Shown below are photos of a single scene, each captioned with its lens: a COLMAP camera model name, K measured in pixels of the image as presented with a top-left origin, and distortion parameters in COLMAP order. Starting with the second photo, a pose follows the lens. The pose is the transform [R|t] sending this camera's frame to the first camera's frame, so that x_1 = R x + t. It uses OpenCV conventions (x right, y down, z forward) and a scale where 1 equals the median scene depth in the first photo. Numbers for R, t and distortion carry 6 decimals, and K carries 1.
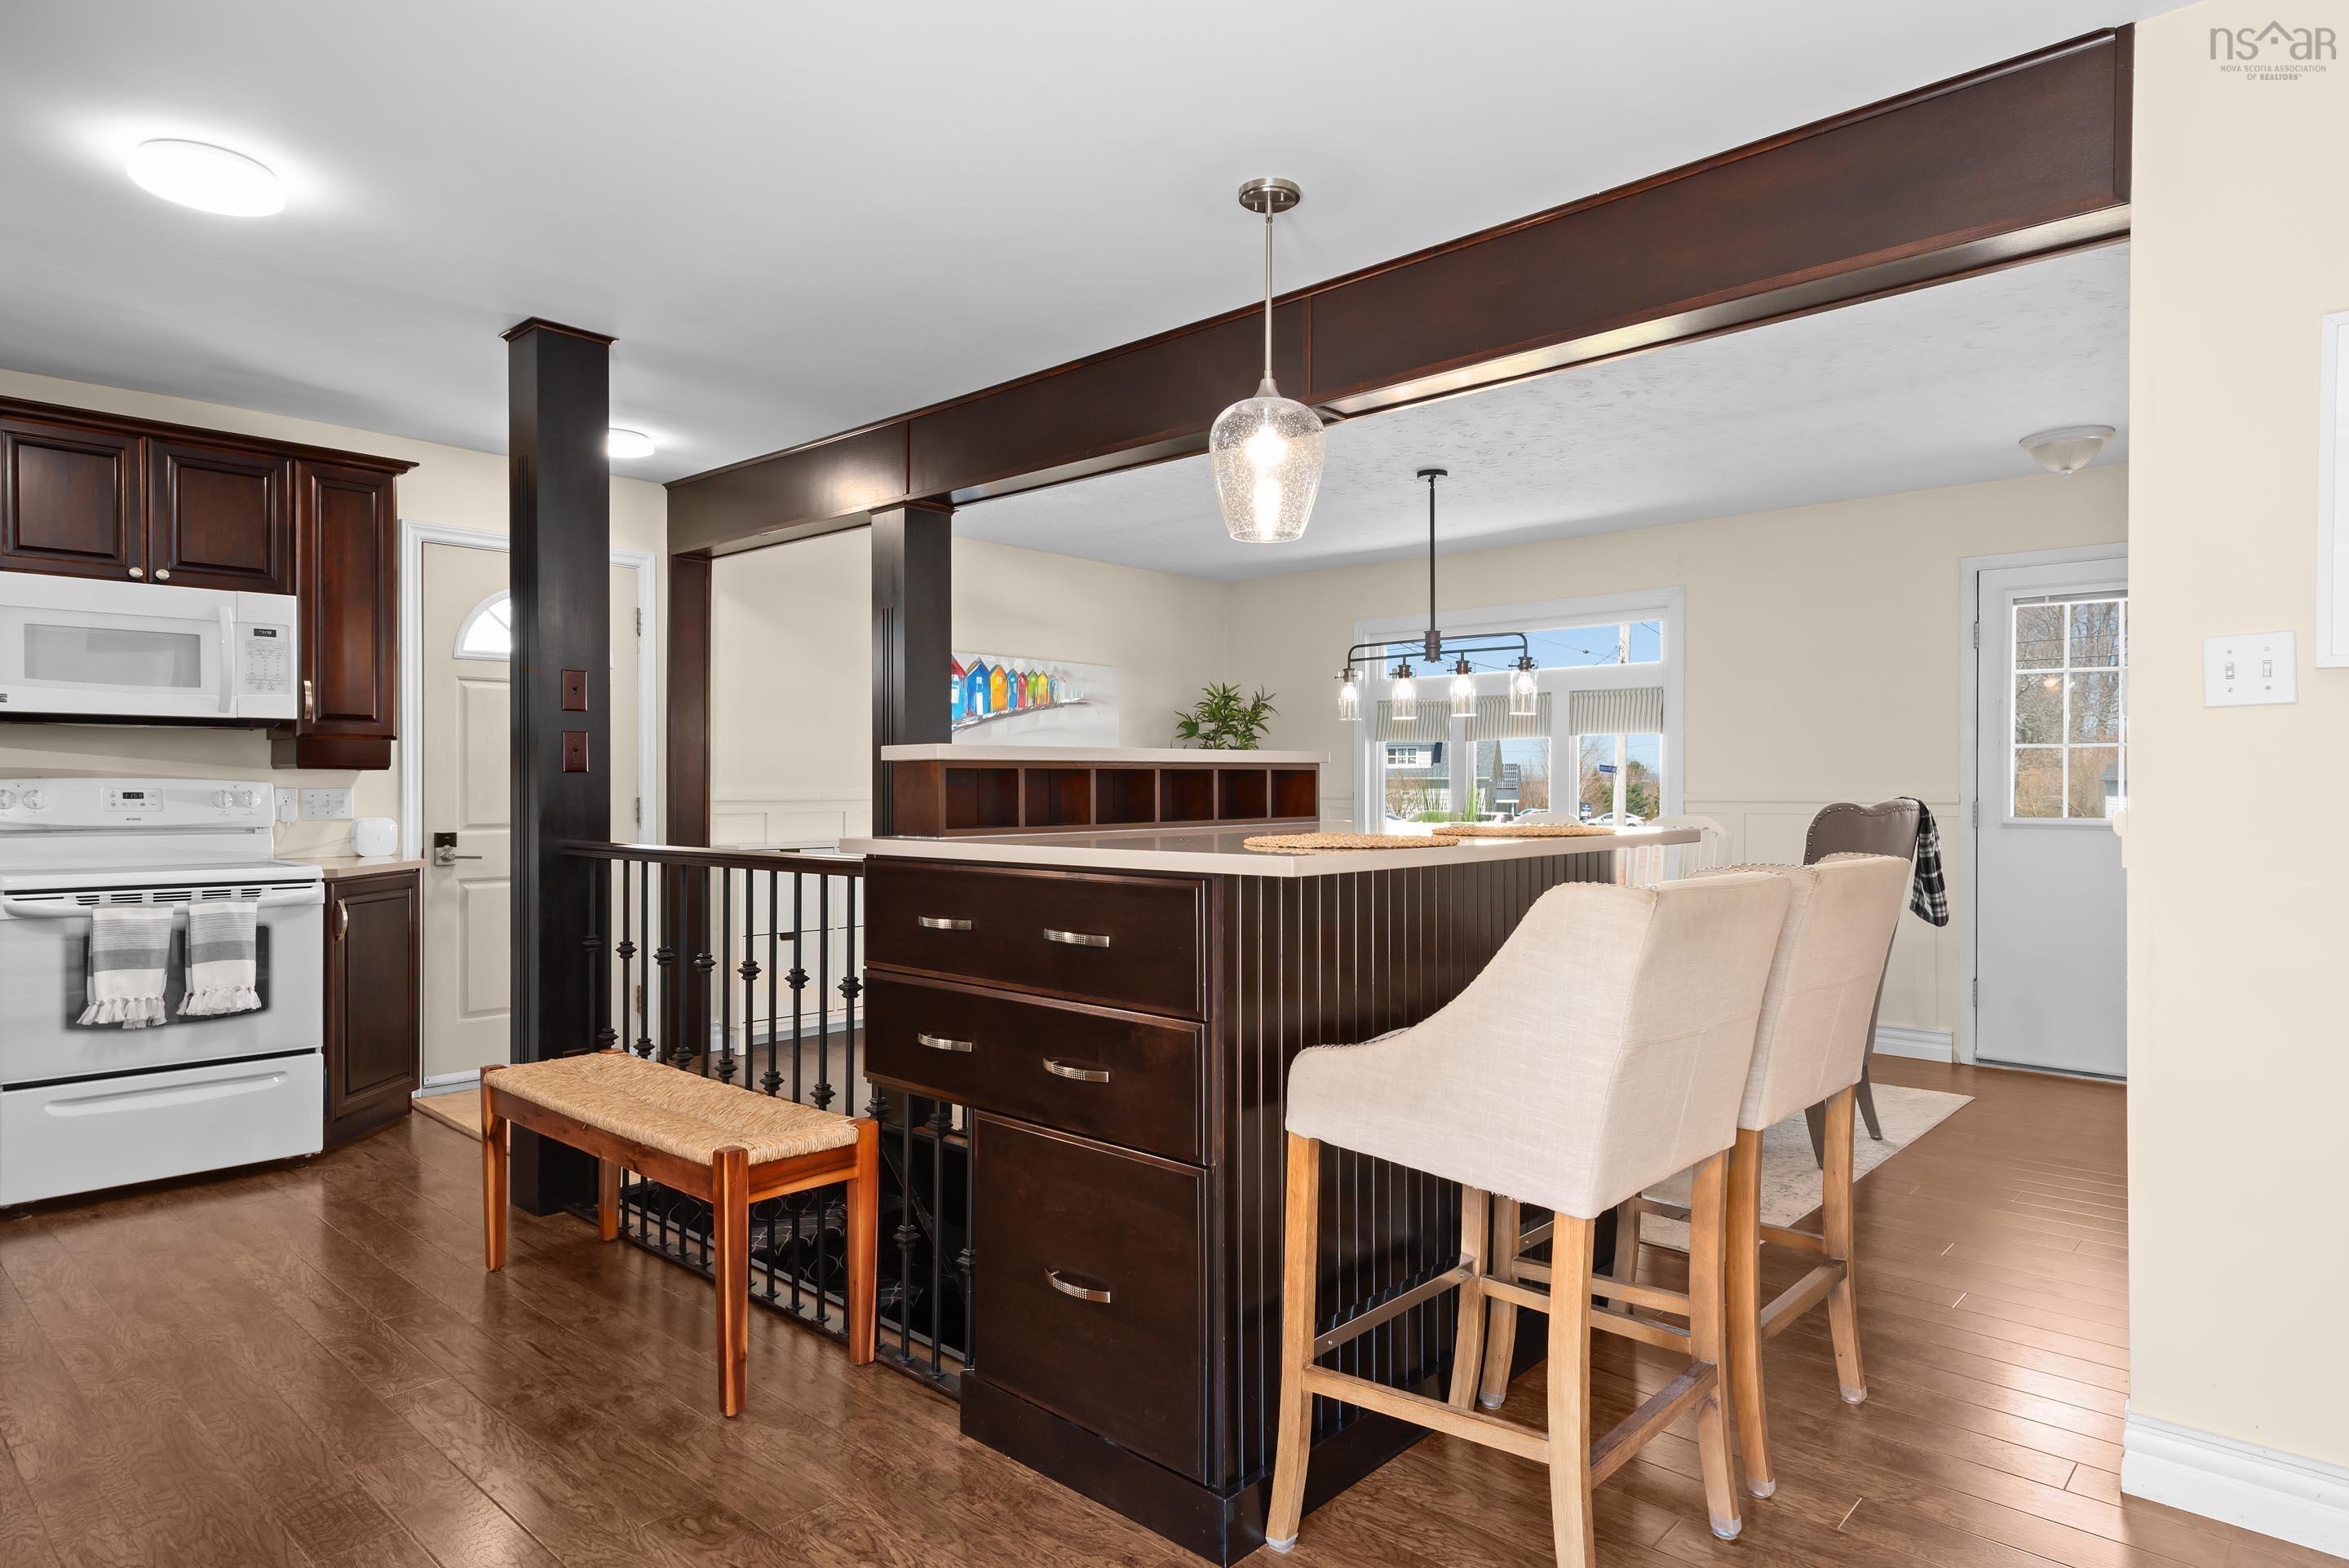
lens RADIAL K [[1346.9, 0, 1174.5], [0, 1346.9, 784.0], [0, 0, 1]] dist [0.013542, -0.002339]
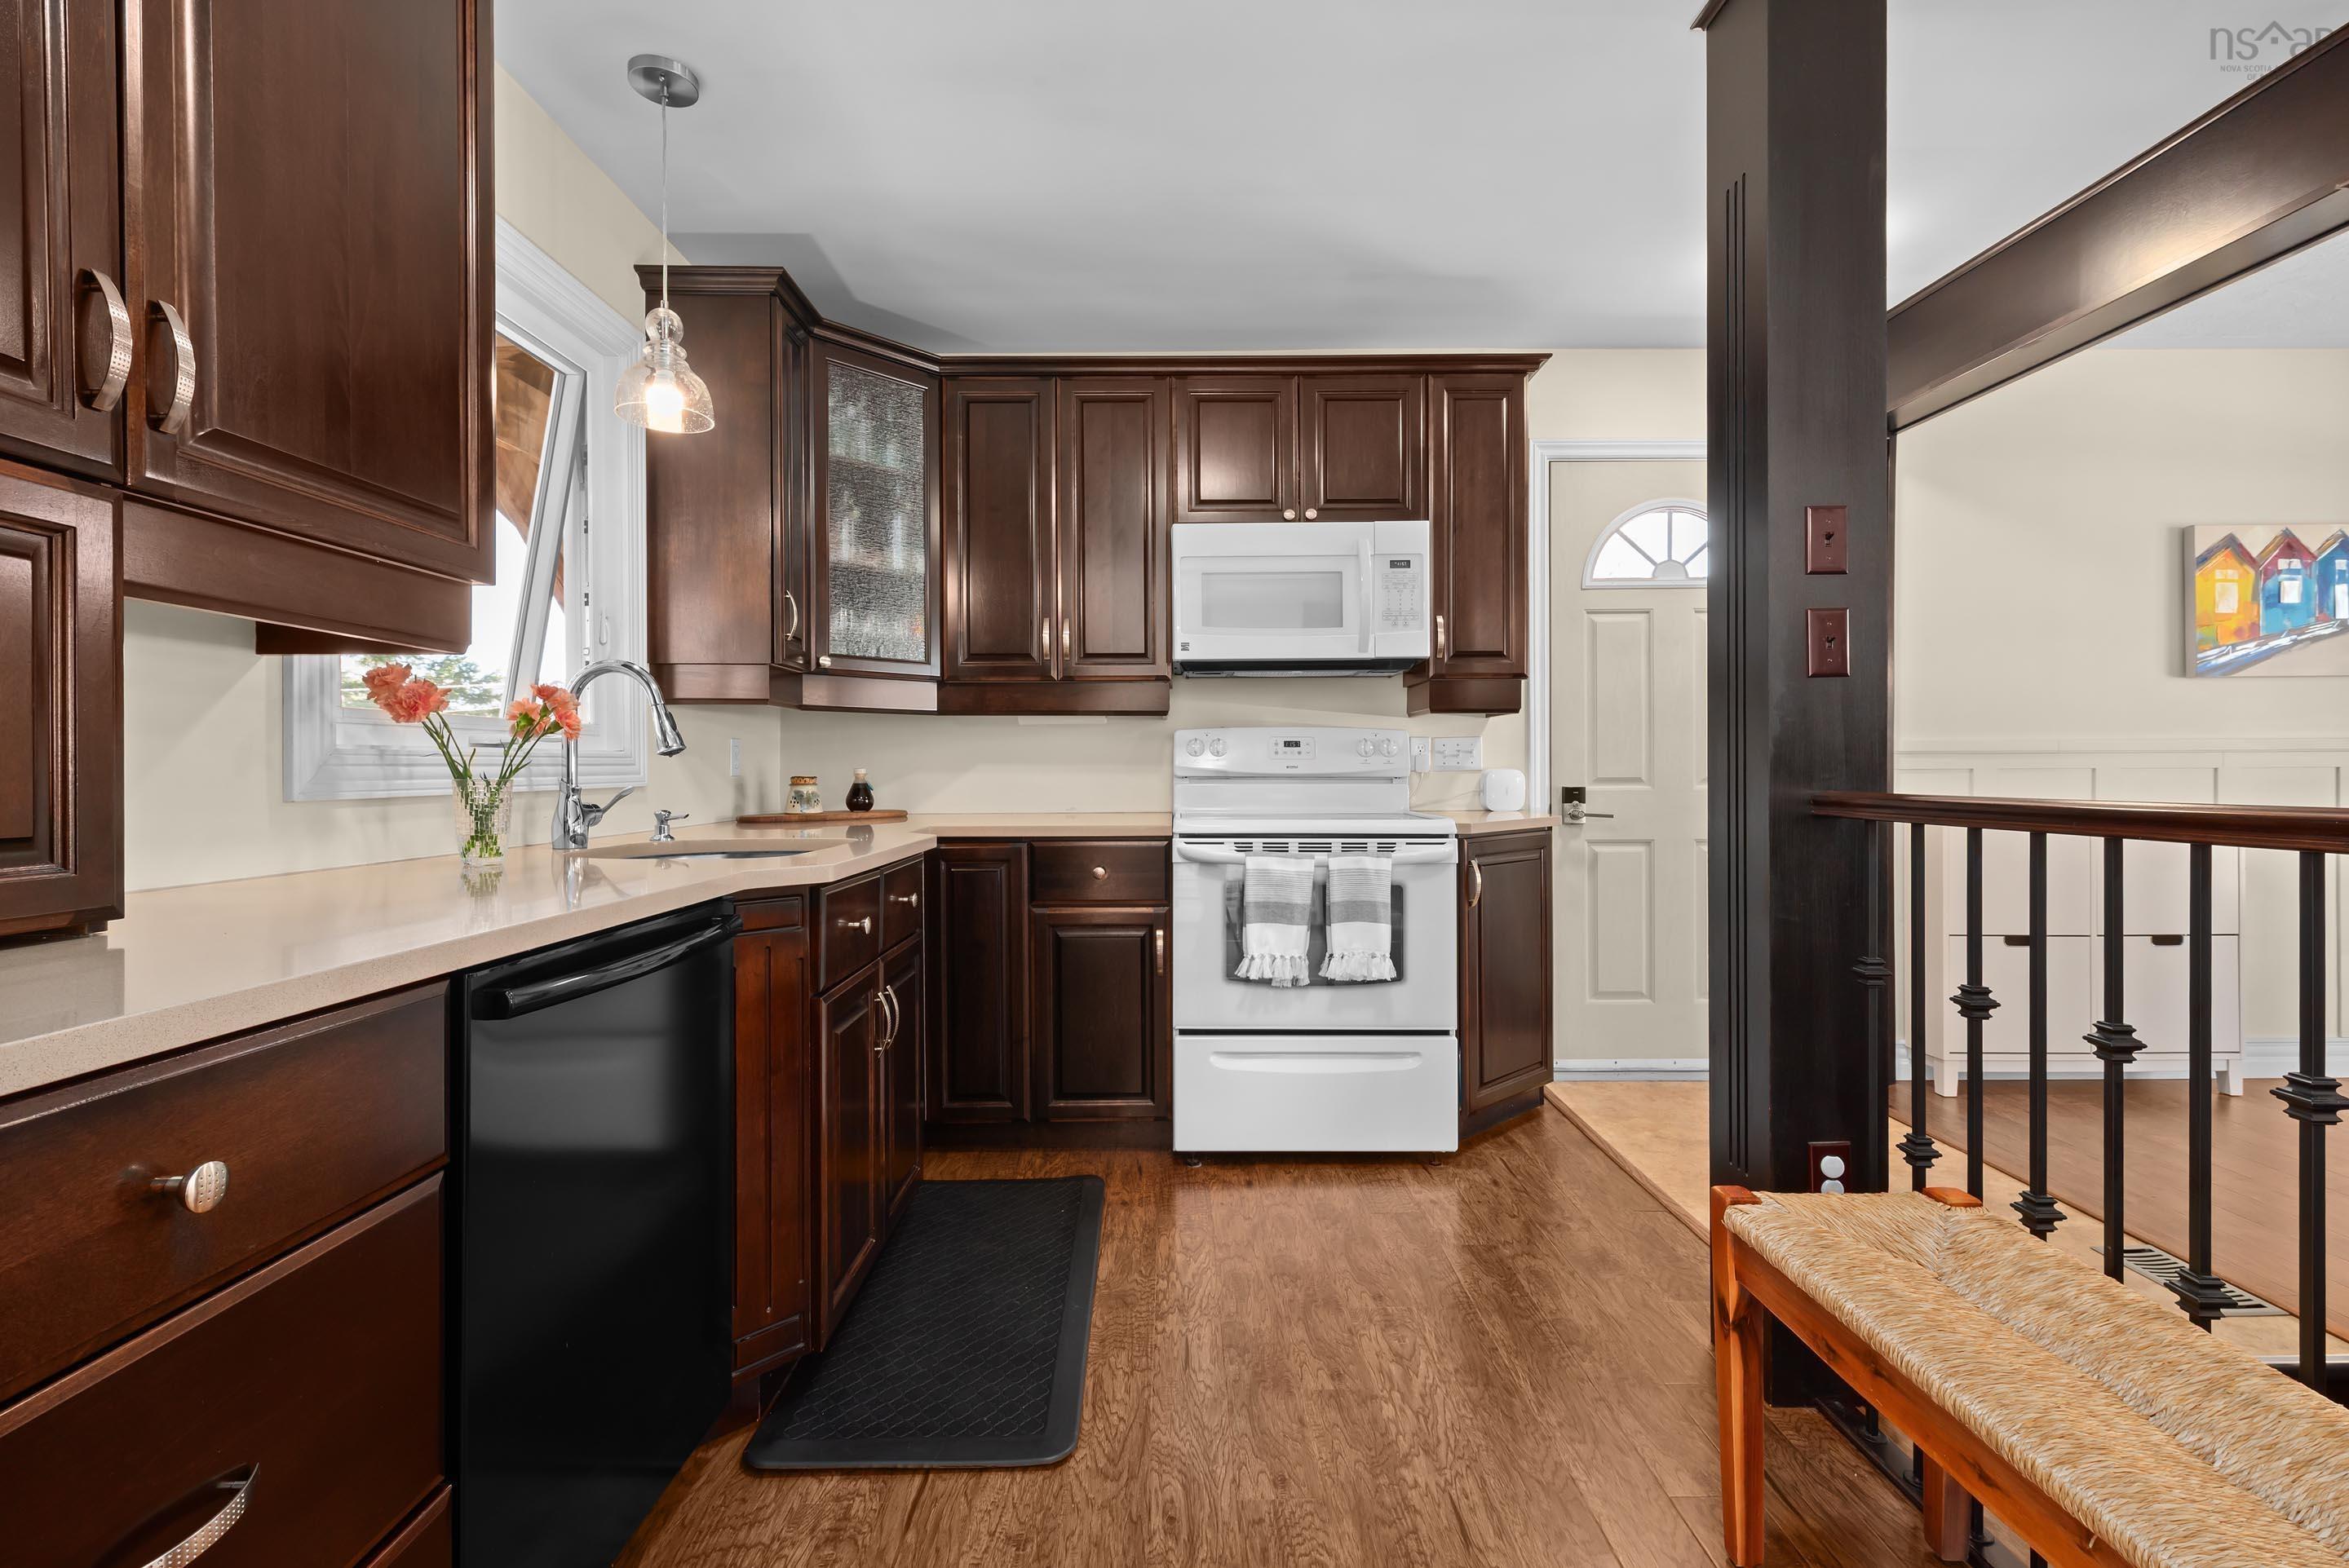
lens RADIAL K [[1028.5, 0, 1175.9], [0, 1028.5, 777.5], [0, 0, 1]] dist [-0.000871, -0.000445]
pose [[0.683778, 0.004135, -0.729678, -0.275290], [0.005659, 0.999924, 0.010970, 0.025730], [0.729668, -0.011630, 0.683703, 0.425679]]
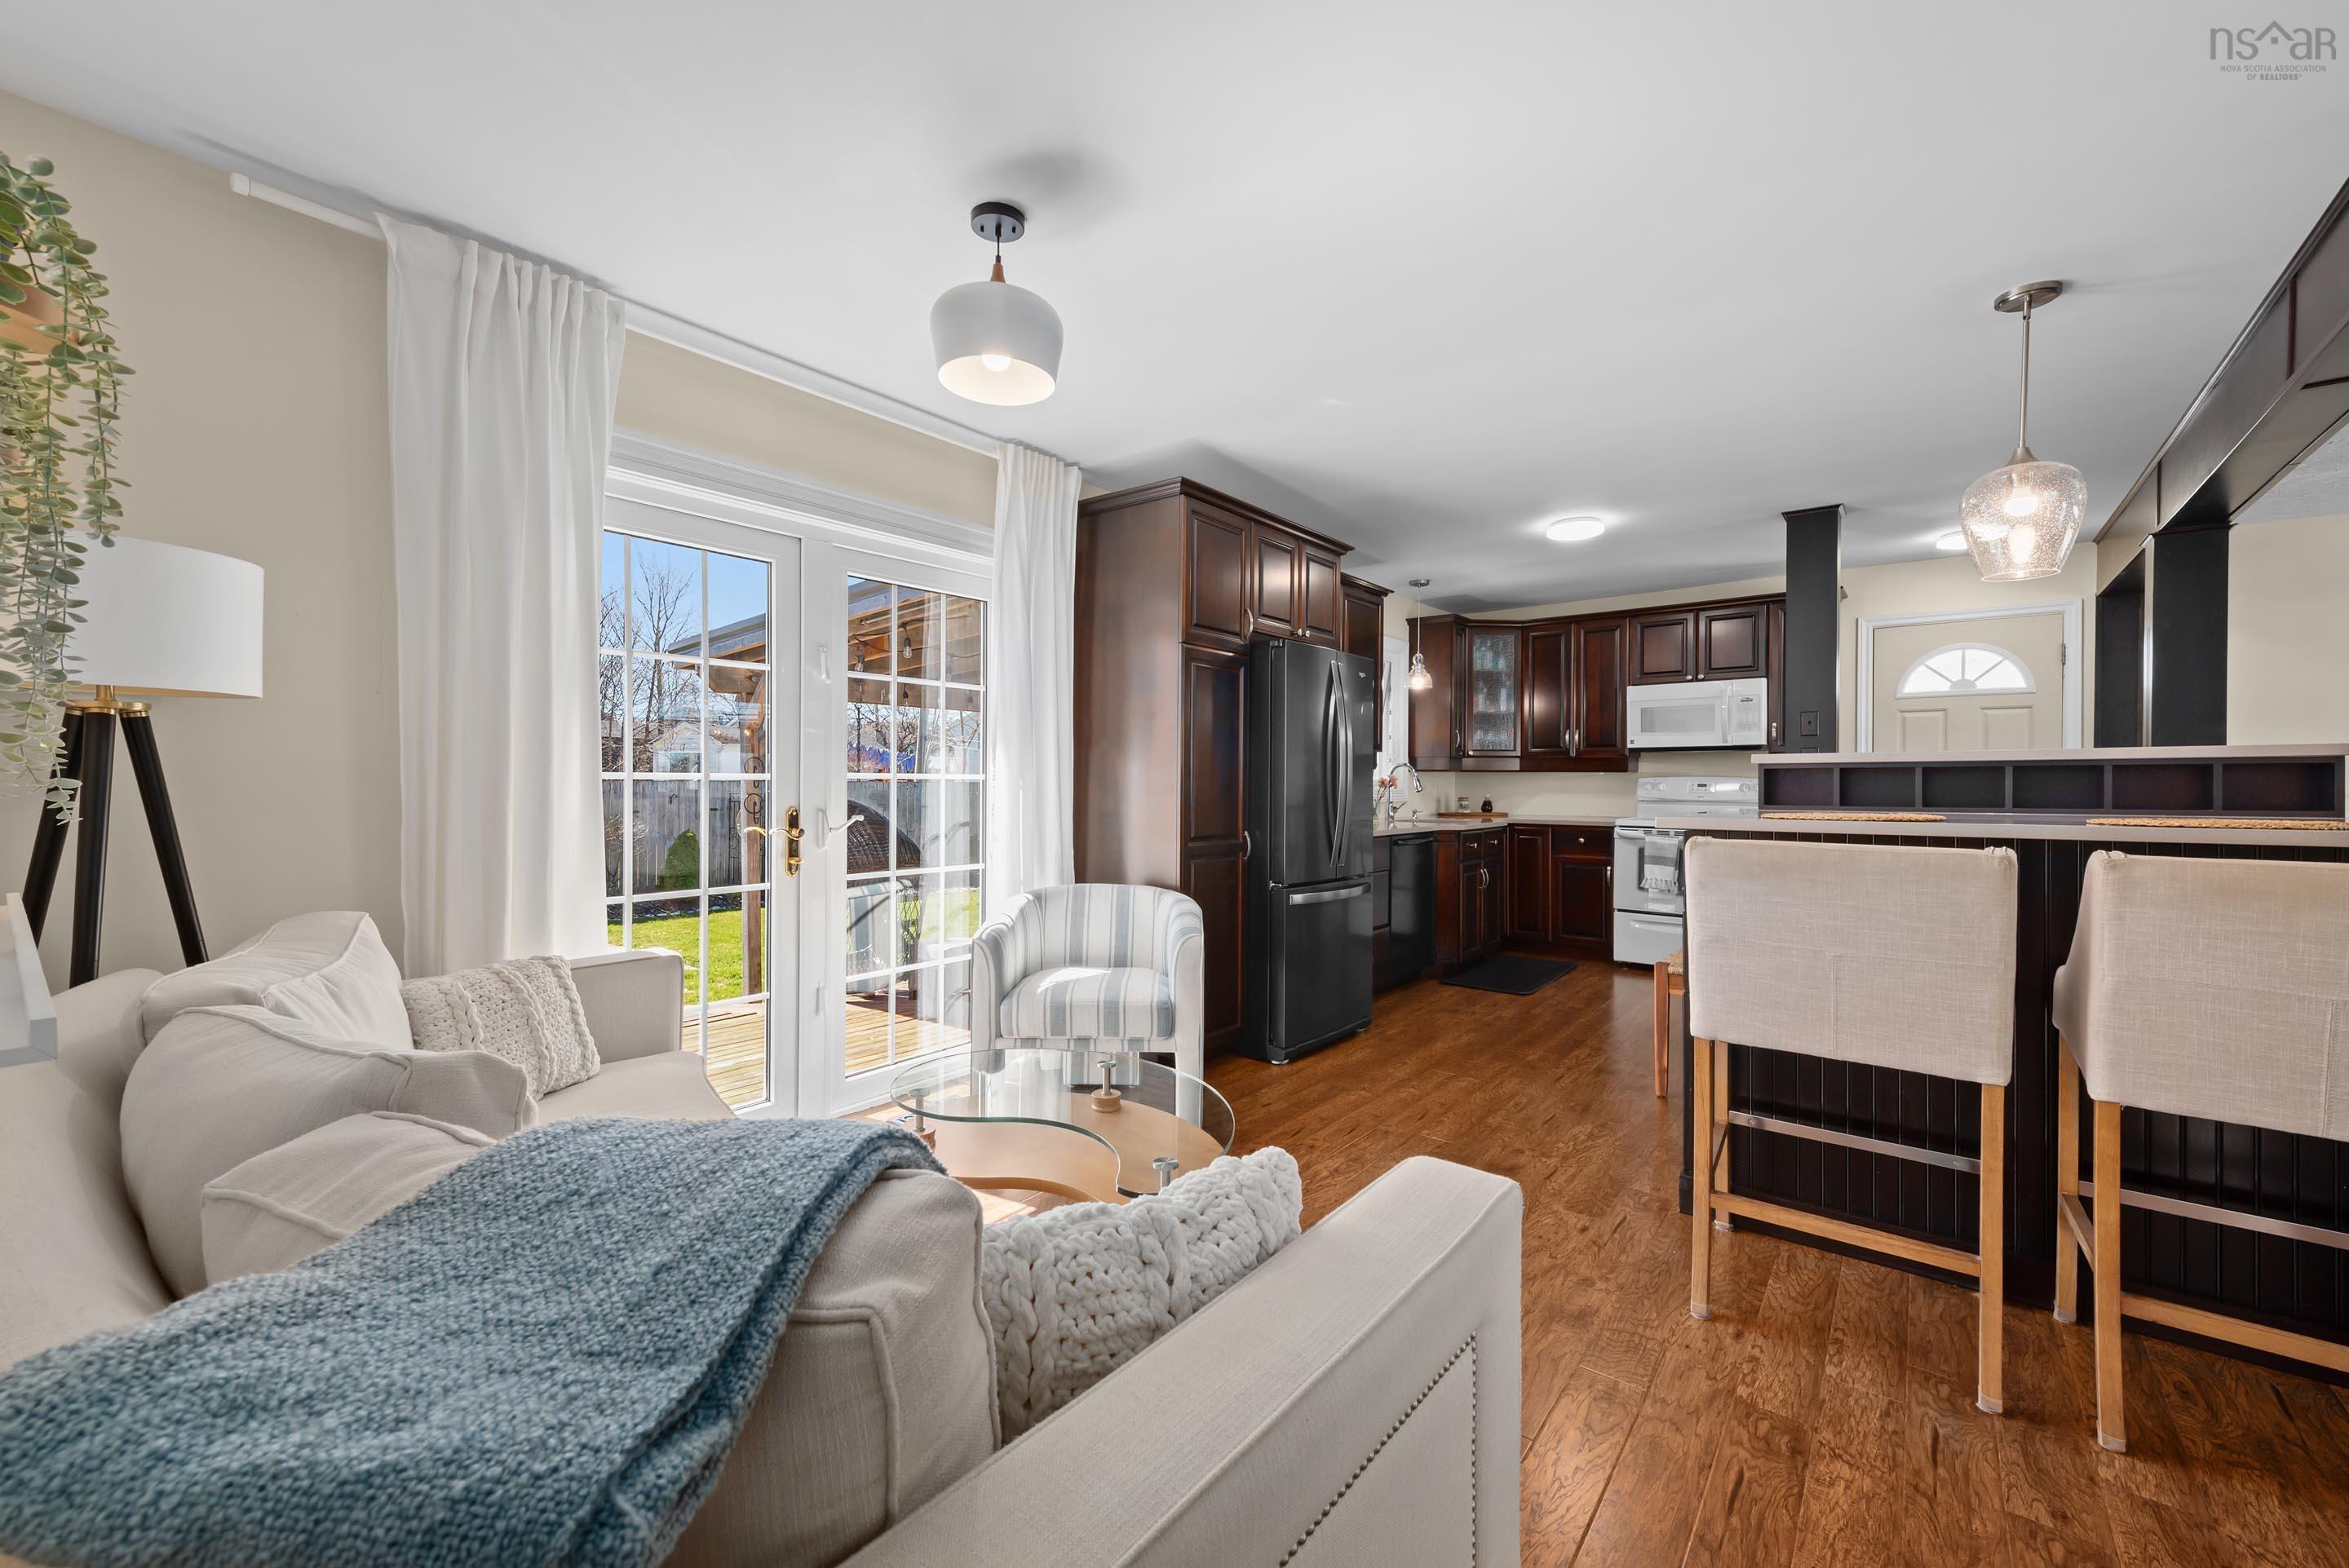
lens RADIAL K [[919.5, 0, 1174.5], [0, 919.5, 784.0], [0, 0, 1]] dist [-0.000639, -0.000081]
pose [[0.073702, 0.004039, -0.997272, 0.575705], [-0.001656, 0.999991, 0.003928, 0.002343], [0.997279, 0.001362, 0.073708, 0.110525]]
